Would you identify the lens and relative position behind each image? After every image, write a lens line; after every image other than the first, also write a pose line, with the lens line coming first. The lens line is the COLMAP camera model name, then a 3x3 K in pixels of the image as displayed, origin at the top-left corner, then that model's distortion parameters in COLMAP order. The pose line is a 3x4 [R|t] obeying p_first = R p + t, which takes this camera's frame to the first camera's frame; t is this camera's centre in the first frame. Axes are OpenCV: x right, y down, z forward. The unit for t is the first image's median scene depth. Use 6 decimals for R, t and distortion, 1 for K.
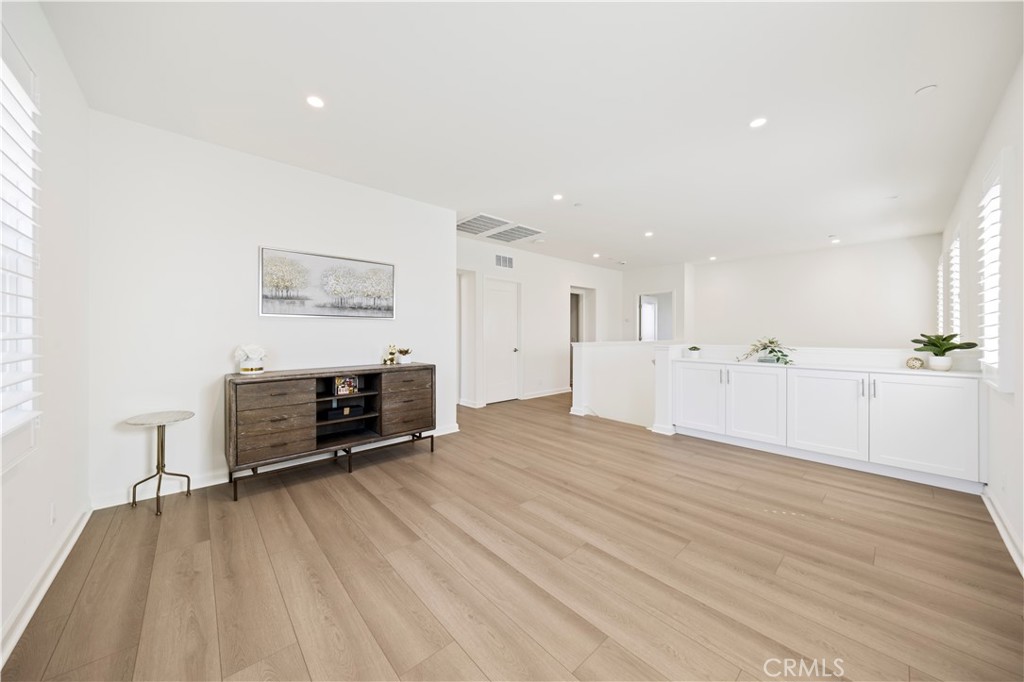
lens RADIAL K [[348.3, 0, 513.4], [0, 348.3, 335.6], [0, 0, 1]] dist [0.000606, 0.000016]
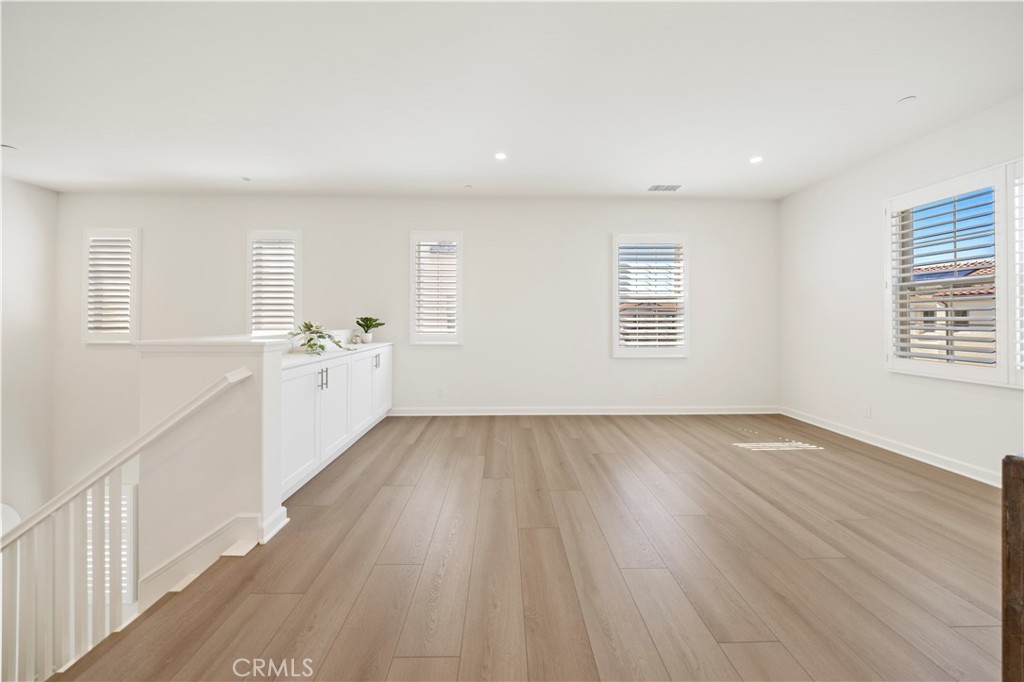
lens RADIAL K [[346.0, 0, 509.1], [0, 346.0, 322.8], [0, 0, 1]] dist [0.000609, 0.000026]
pose [[-0.750184, -0.006187, 0.661200, -0.137437], [-0.002299, 0.999975, 0.006749, 0.005439], [-0.661225, 0.003543, -0.750179, 1.500969]]
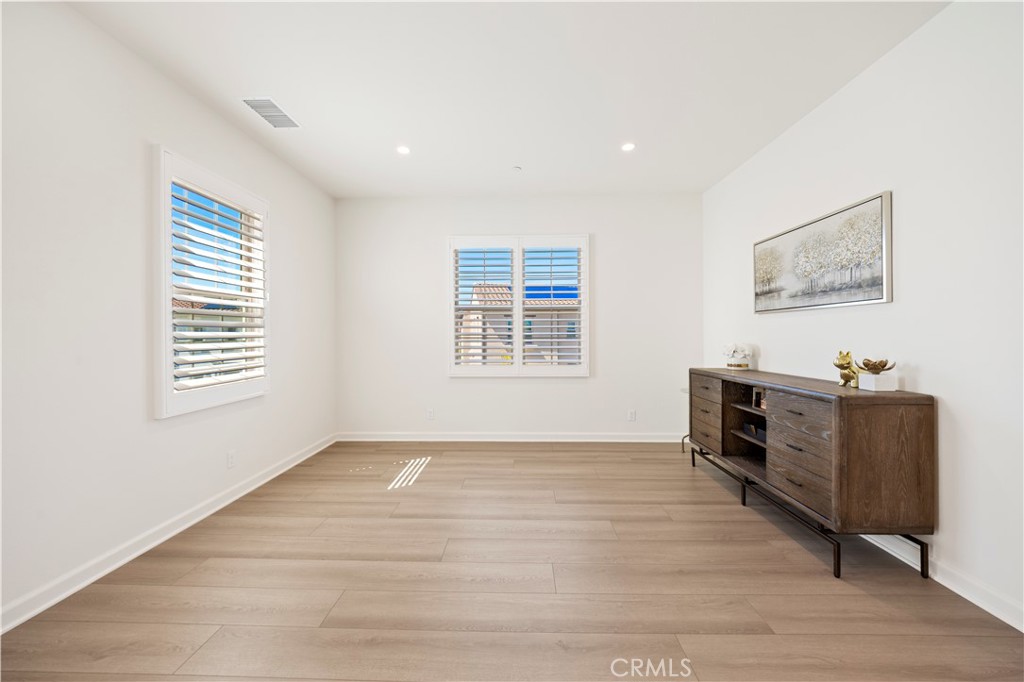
lens RADIAL K [[385.9, 0, 512.0], [0, 385.9, 341.0], [0, 0, 1]] dist [-0.001858, -0.000404]
pose [[-0.695766, 0.013907, -0.718133, 0.499707], [0.001357, 0.999836, 0.018048, -0.000355], [0.718267, 0.011583, -0.695671, 1.146547]]
